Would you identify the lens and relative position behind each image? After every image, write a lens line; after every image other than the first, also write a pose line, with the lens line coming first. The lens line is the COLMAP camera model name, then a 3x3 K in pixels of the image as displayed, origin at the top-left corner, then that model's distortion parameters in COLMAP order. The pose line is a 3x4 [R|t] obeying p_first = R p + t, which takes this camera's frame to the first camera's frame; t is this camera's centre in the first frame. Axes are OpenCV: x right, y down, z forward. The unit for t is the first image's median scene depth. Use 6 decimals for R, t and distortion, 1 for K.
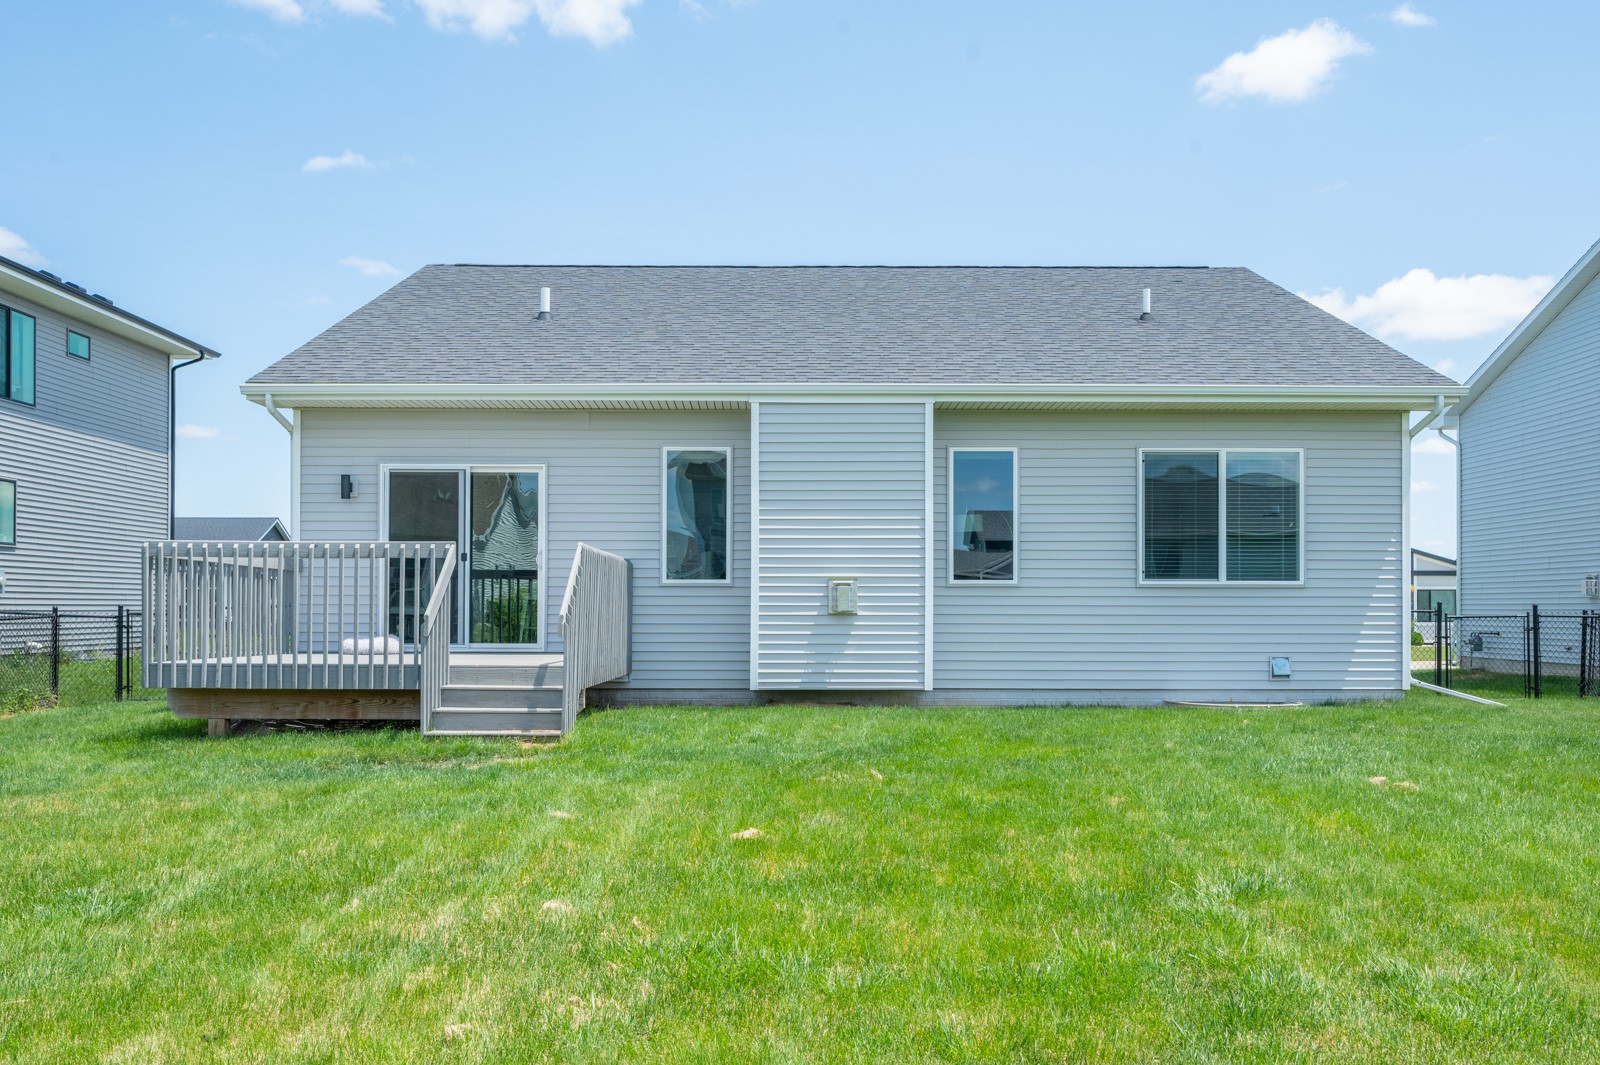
lens RADIAL K [[1425.8, 0, 800.0], [0, 1425.8, 532.5], [0, 0, 1]] dist [-0.002883, -0.008982]
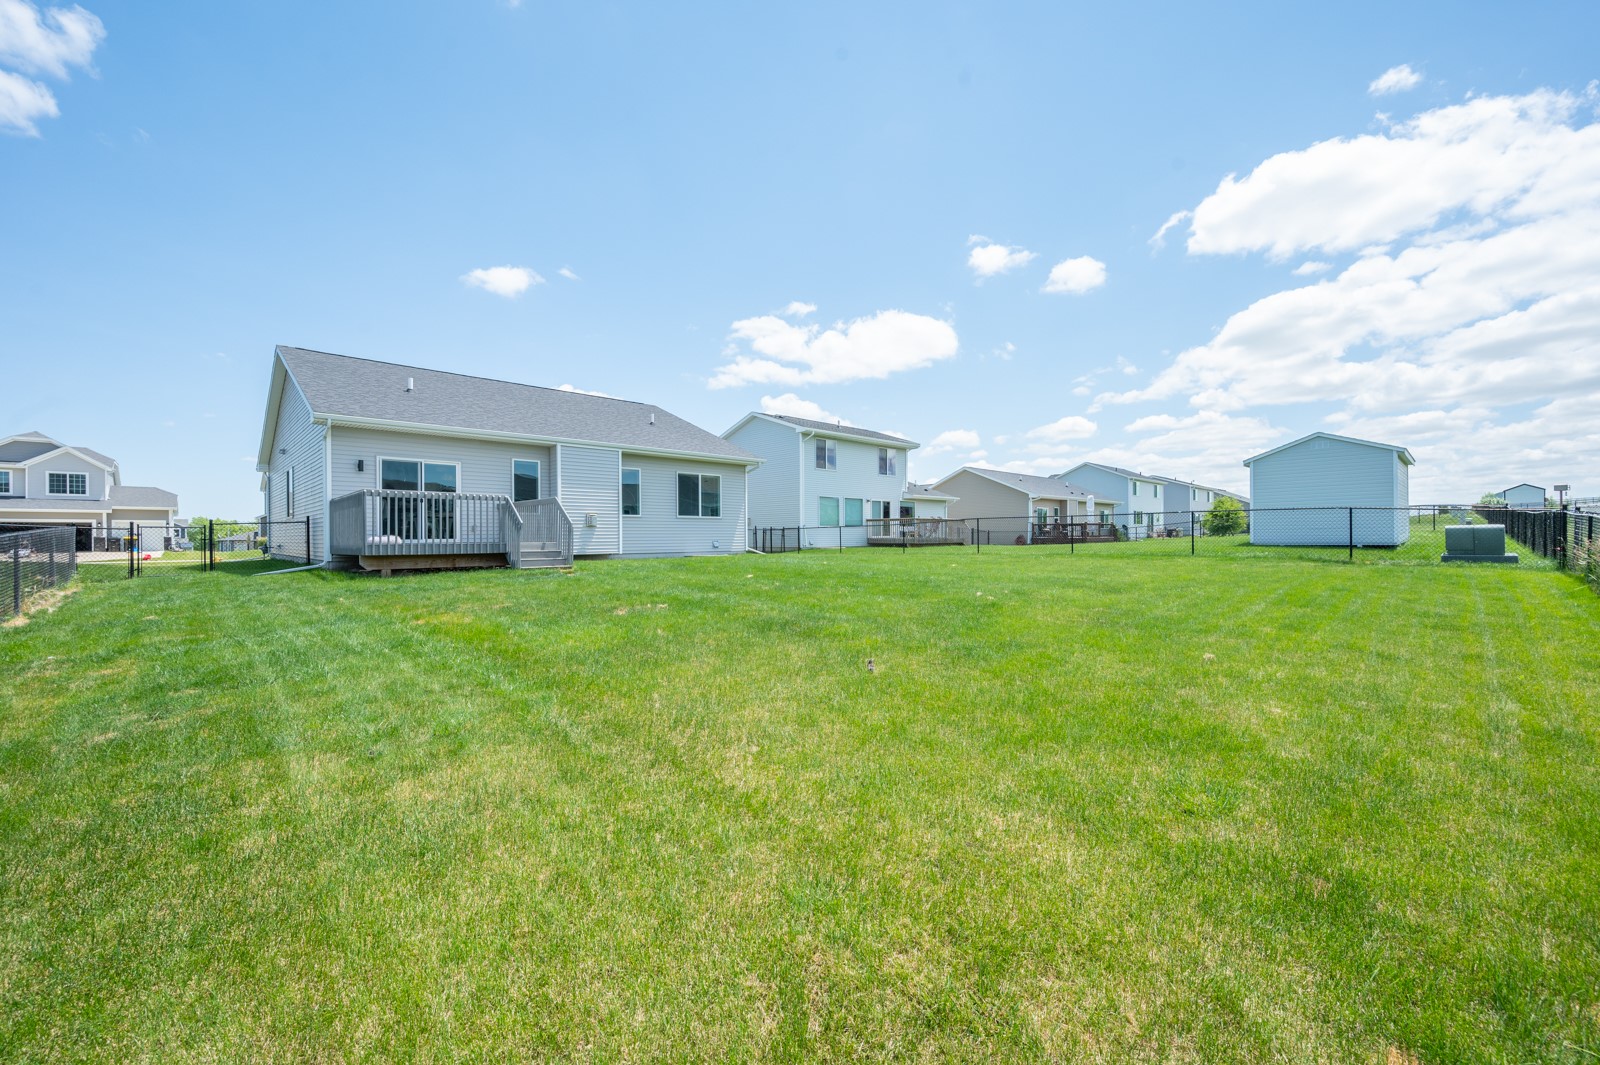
lens RADIAL K [[641.8, 0, 800.0], [0, 641.8, 532.5], [0, 0, 1]] dist [0.000141, 0.000033]
pose [[0.718666, -0.001631, 0.695353, -0.509976], [-0.029257, 0.999041, 0.032581, 0.016822], [-0.694740, -0.043759, 0.717929, -0.143144]]
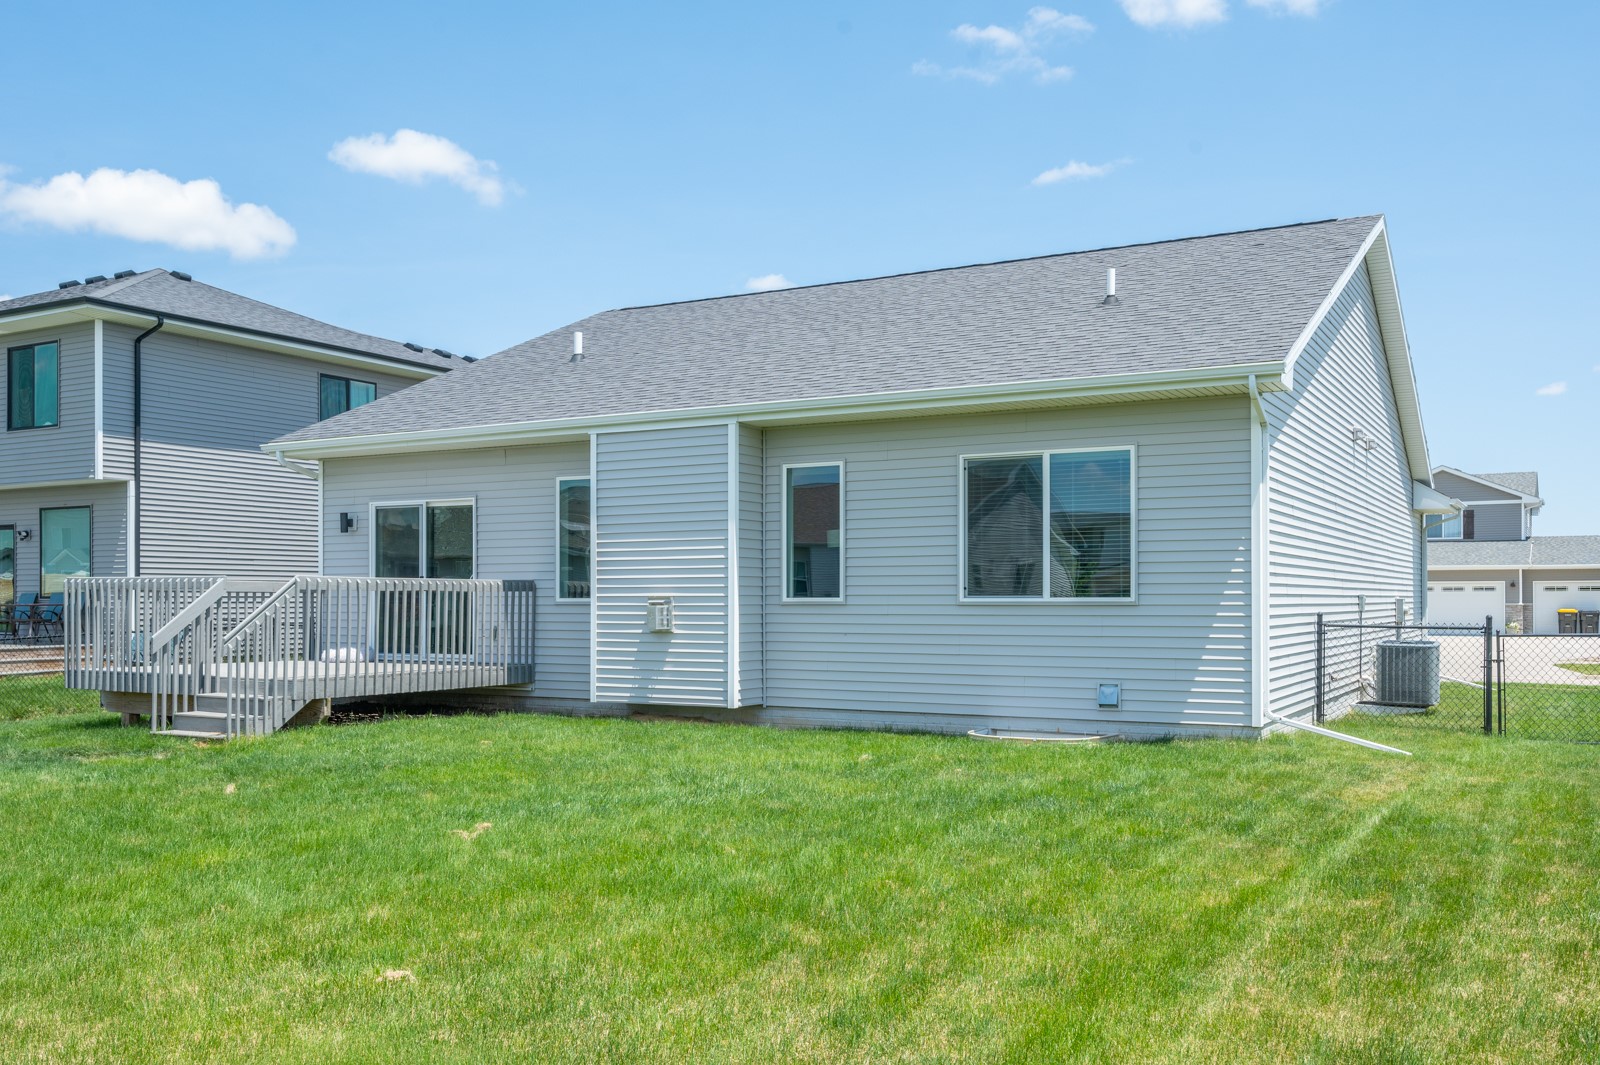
lens RADIAL K [[1394.8, 0, 800.0], [0, 1394.8, 532.5], [0, 0, 1]] dist [-0.002874, 0.003425]
pose [[0.871515, -0.026197, -0.489669, 0.593764], [0.030423, 0.999537, 0.000672, -0.012578], [0.489424, -0.015483, 0.871908, 0.156011]]
